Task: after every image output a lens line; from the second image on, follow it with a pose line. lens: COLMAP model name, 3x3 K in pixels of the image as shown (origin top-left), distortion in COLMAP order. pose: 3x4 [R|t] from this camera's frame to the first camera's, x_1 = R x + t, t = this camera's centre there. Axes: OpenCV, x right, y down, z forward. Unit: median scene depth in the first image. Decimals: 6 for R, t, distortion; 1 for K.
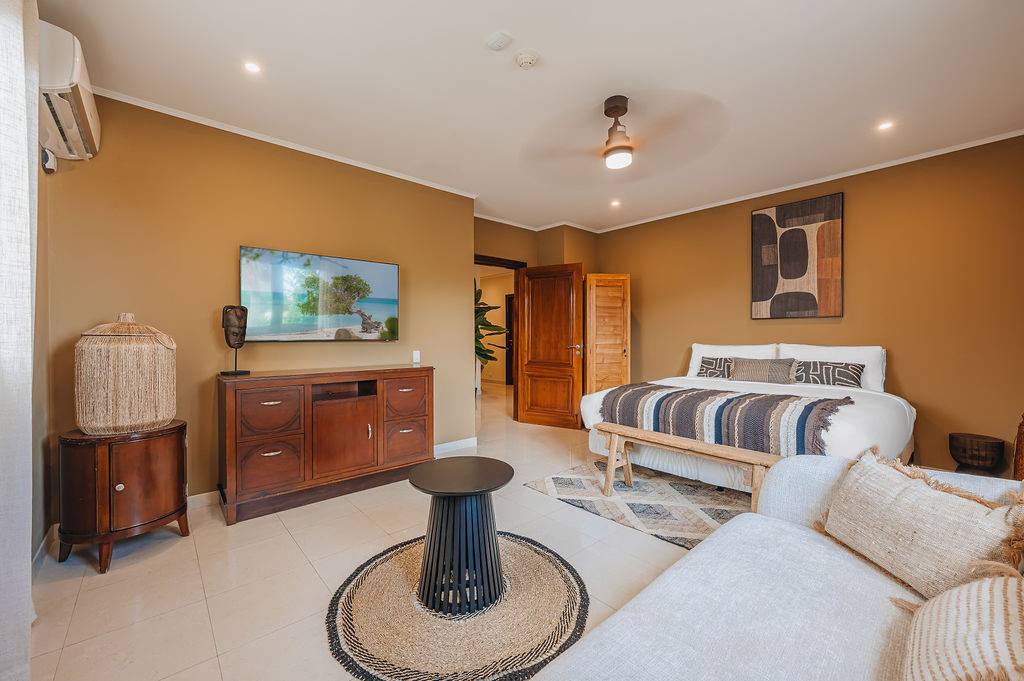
lens RADIAL K [[405.3, 0, 512.0], [0, 405.3, 340.5], [0, 0, 1]] dist [0.000552, -0.000224]
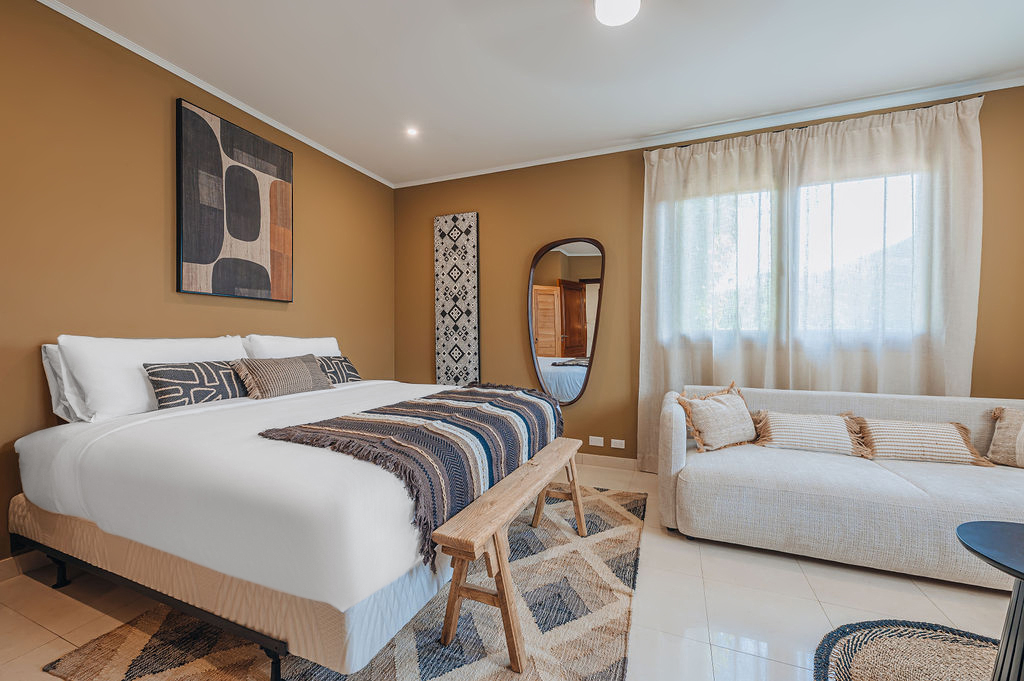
lens RADIAL K [[410.0, 0, 510.4], [0, 410.0, 340.5], [0, 0, 1]] dist [-0.000260, 0.000150]
pose [[-0.429176, -0.009647, 0.903169, -0.182837], [-0.003377, 0.999953, 0.009076, 0.012935], [-0.903215, 0.000845, -0.429188, 1.273333]]
